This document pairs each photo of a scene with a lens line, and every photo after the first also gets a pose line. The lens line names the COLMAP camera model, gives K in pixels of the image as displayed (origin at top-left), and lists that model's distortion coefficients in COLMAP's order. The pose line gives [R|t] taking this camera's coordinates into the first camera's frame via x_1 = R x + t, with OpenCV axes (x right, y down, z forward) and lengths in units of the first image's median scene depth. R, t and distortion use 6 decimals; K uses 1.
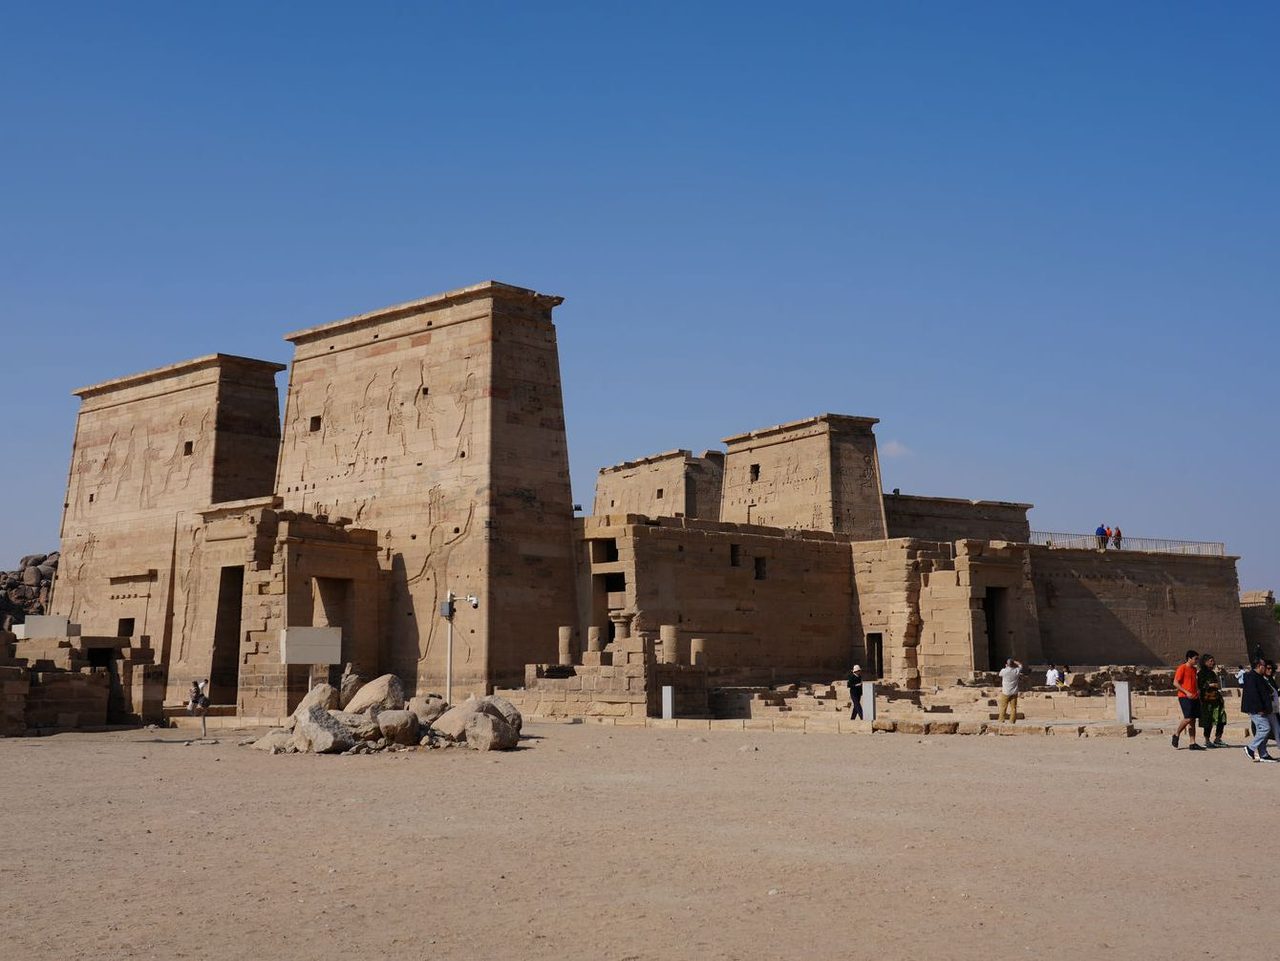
lens RADIAL K [[1578.0, 0, 636.3], [0, 1578.0, 479.7], [0, 0, 1]] dist [-0.067388, 0.000000]
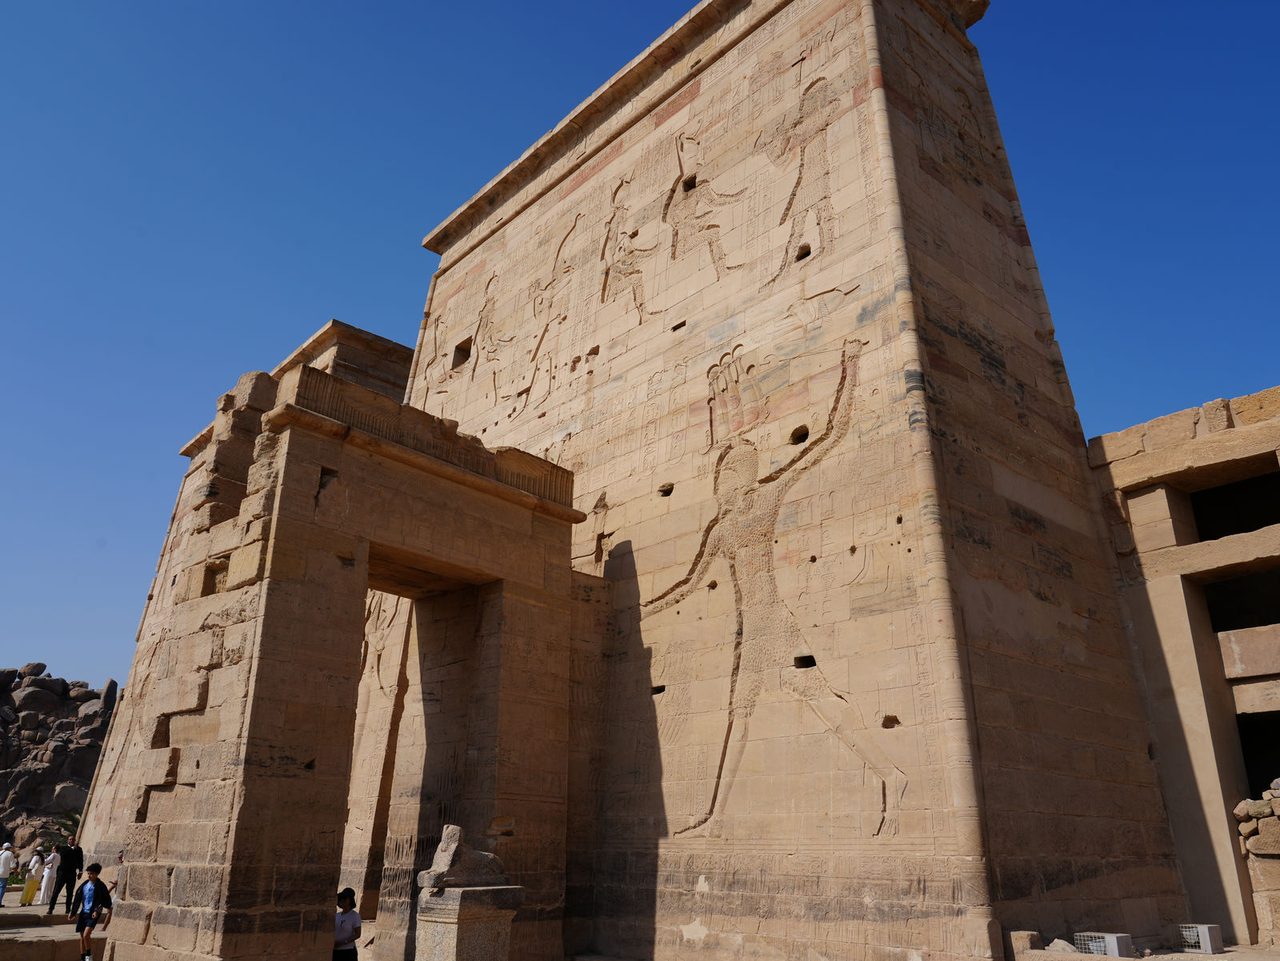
lens RADIAL K [[984.2, 0, 634.9], [0, 984.2, 487.1], [0, 0, 1]] dist [-0.037400, 0.005283]
pose [[0.994652, -0.013038, -0.102458, -0.122376], [-0.010712, 0.973630, -0.227881, 0.089027], [0.102727, 0.227760, 0.968283, 0.754332]]
